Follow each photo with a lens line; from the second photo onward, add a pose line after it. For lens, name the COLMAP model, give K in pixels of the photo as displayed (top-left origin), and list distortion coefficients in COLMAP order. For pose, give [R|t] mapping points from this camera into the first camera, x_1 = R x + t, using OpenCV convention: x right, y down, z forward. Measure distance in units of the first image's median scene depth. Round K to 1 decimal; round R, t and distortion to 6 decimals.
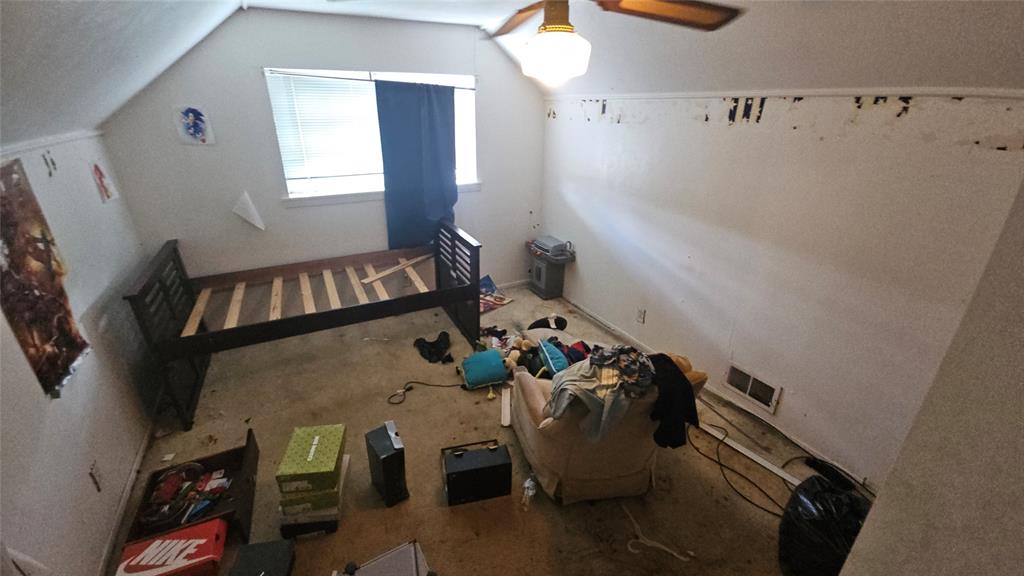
lens RADIAL K [[421.1, 0, 508.5], [0, 421.1, 287.2], [0, 0, 1]] dist [-0.002846, -0.000565]
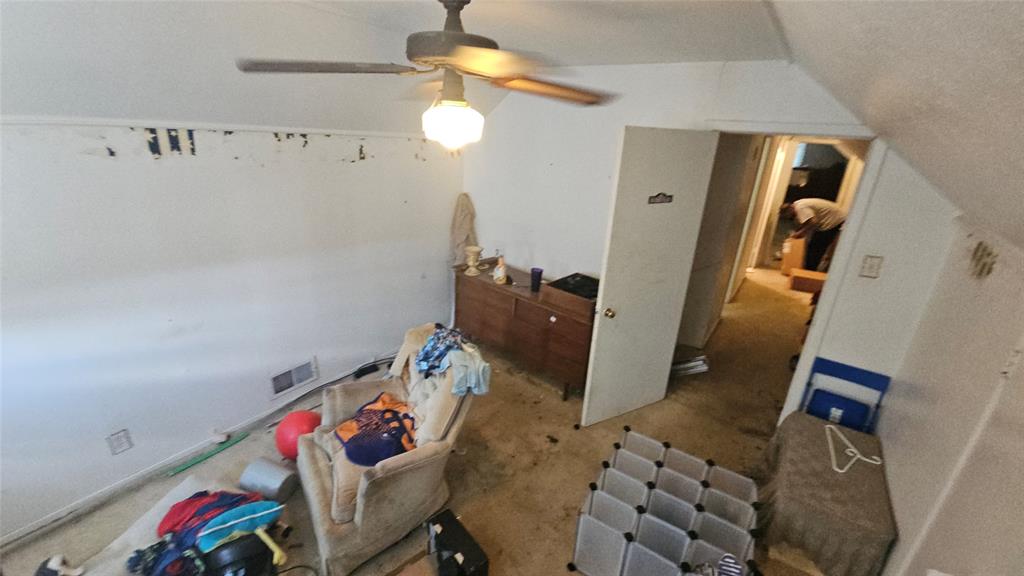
lens RADIAL K [[421.1, 0, 508.5], [0, 421.1, 289.8], [0, 0, 1]] dist [-0.002846, -0.000565]
pose [[-0.461163, -0.327574, 0.824636, -0.622303], [0.305153, 0.814123, 0.494050, -0.383522], [-0.833193, 0.479478, -0.275483, 0.787551]]
